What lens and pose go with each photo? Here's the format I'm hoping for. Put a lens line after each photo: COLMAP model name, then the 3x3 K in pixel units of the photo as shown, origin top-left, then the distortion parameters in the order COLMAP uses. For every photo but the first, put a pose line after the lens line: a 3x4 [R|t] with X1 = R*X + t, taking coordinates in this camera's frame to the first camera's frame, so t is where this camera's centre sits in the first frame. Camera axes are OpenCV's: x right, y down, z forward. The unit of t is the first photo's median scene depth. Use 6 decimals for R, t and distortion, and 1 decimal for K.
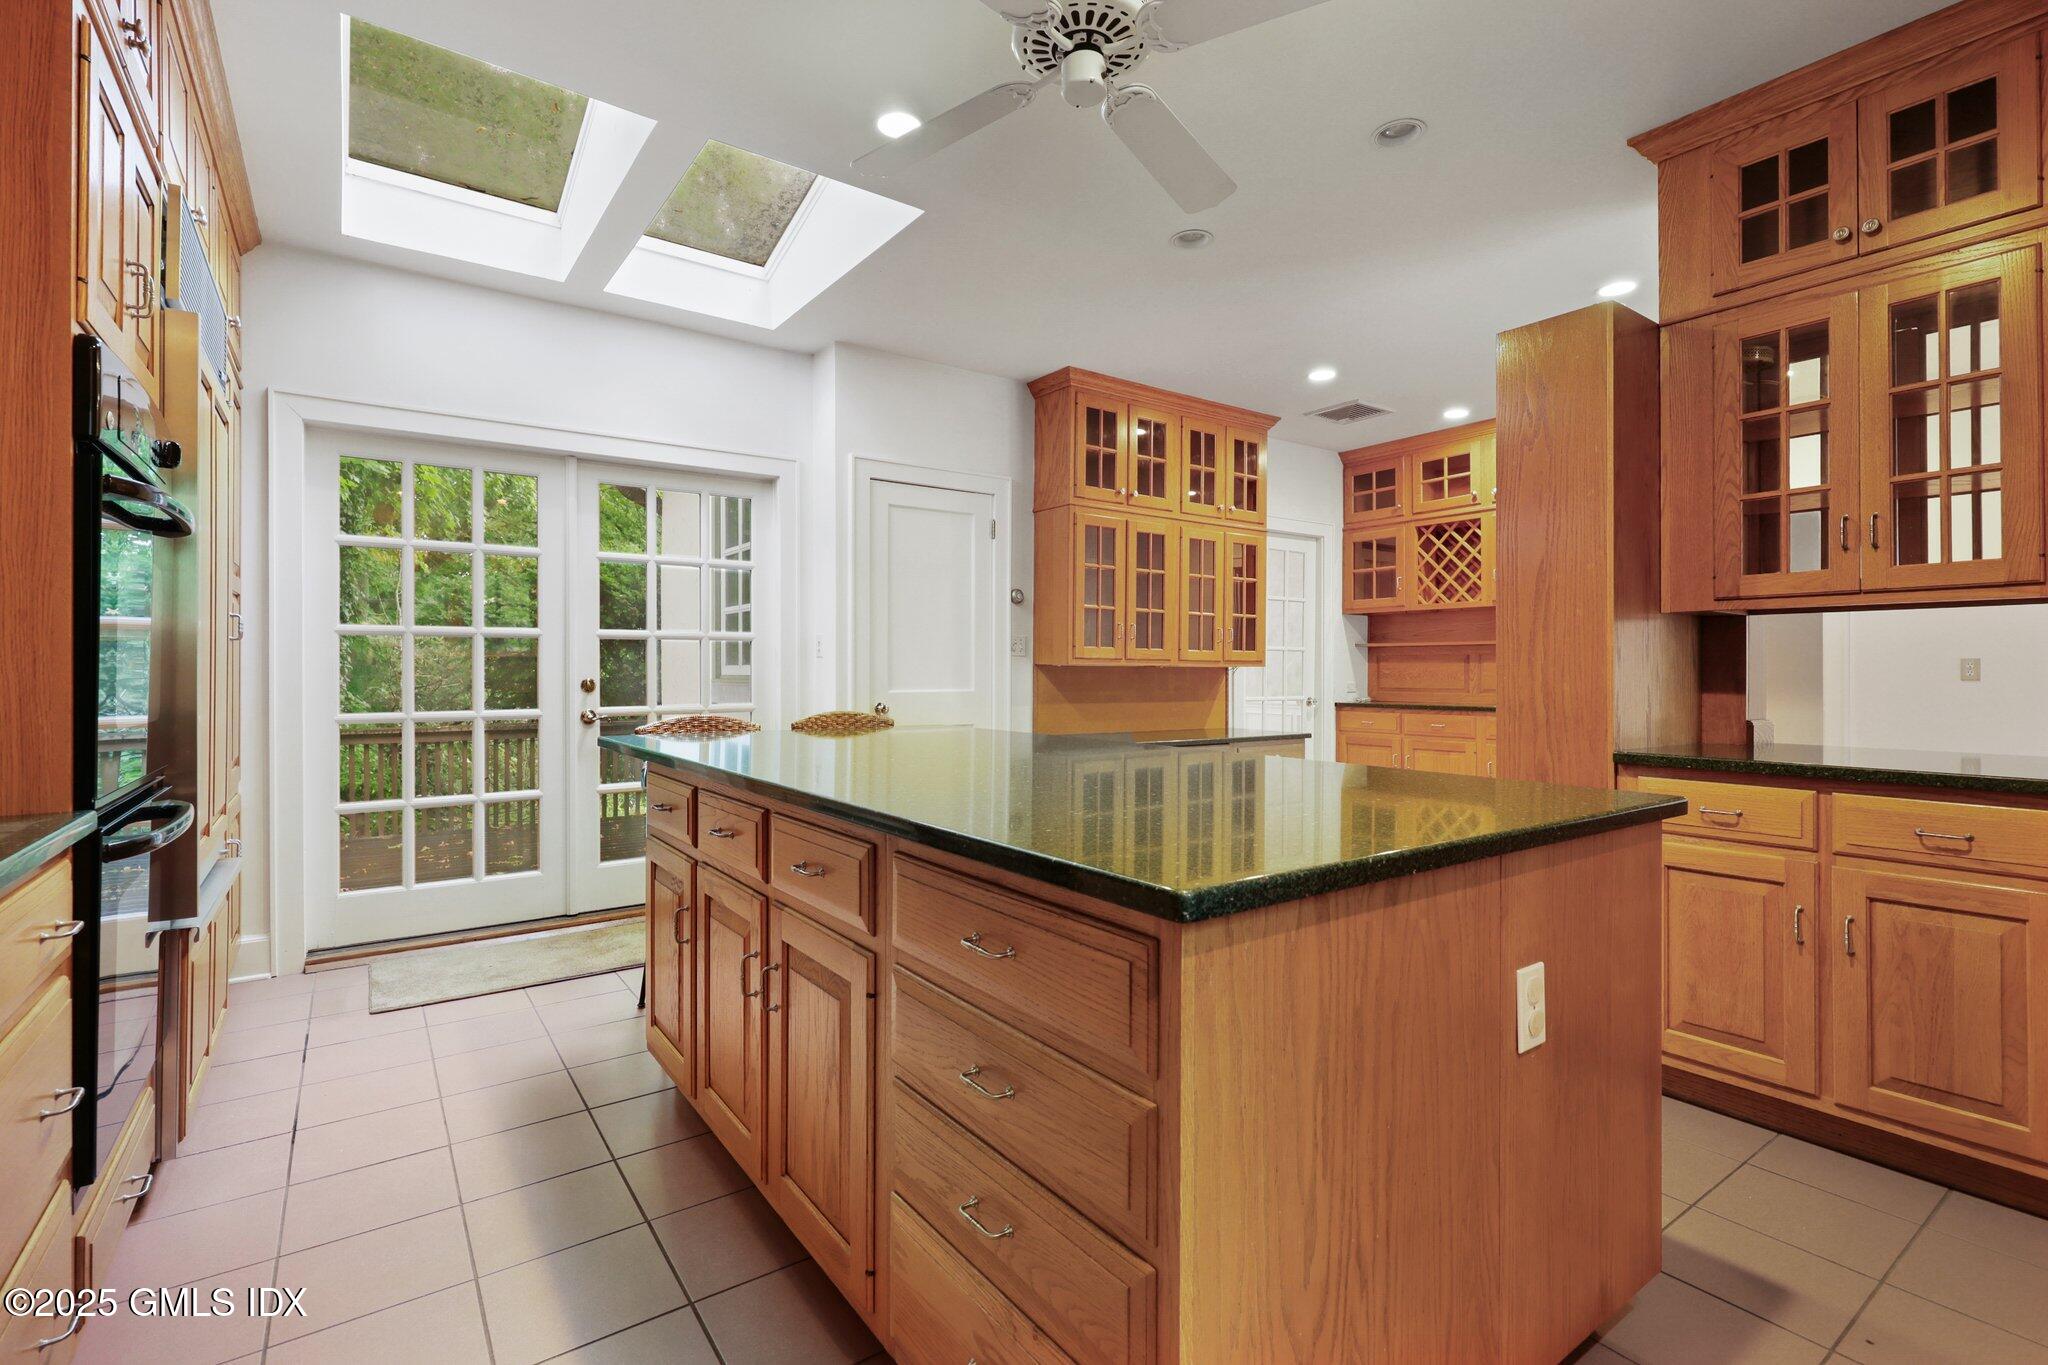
lens RADIAL K [[927.9, 0, 1021.6], [0, 927.9, 677.4], [0, 0, 1]] dist [0.000454, -0.000157]
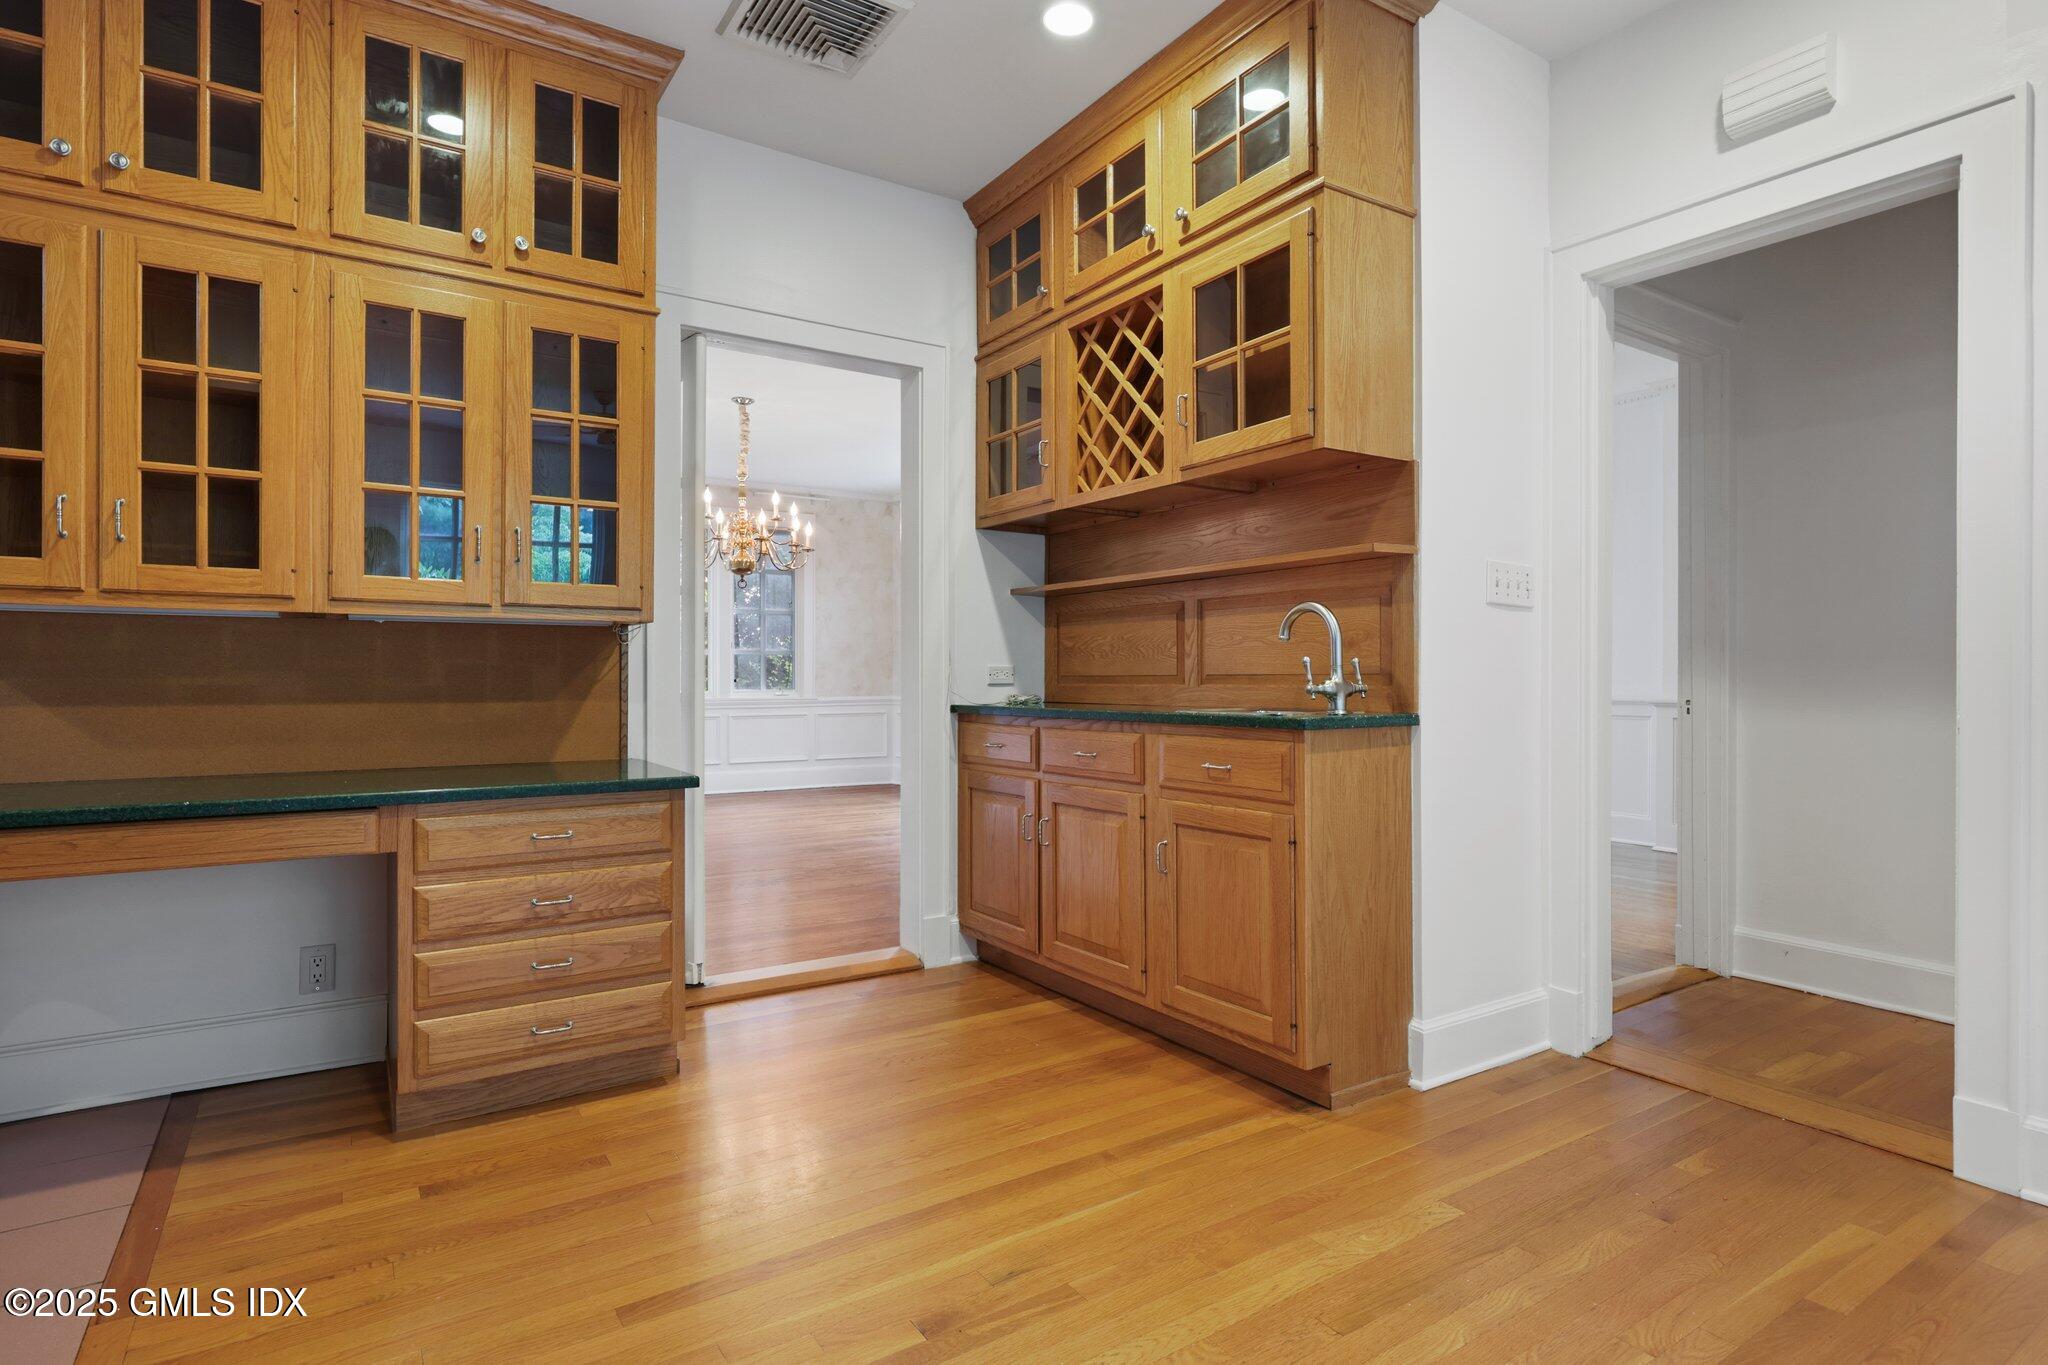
lens RADIAL K [[1049.2, 0, 1023.3], [0, 1049.2, 679.7], [0, 0, 1]] dist [0.019020, 0.000719]
pose [[0.999123, -0.003216, -0.041744, 0.436269], [0.003042, 0.999986, -0.004240, 0.017462], [0.041757, 0.004109, 0.999119, 0.483939]]
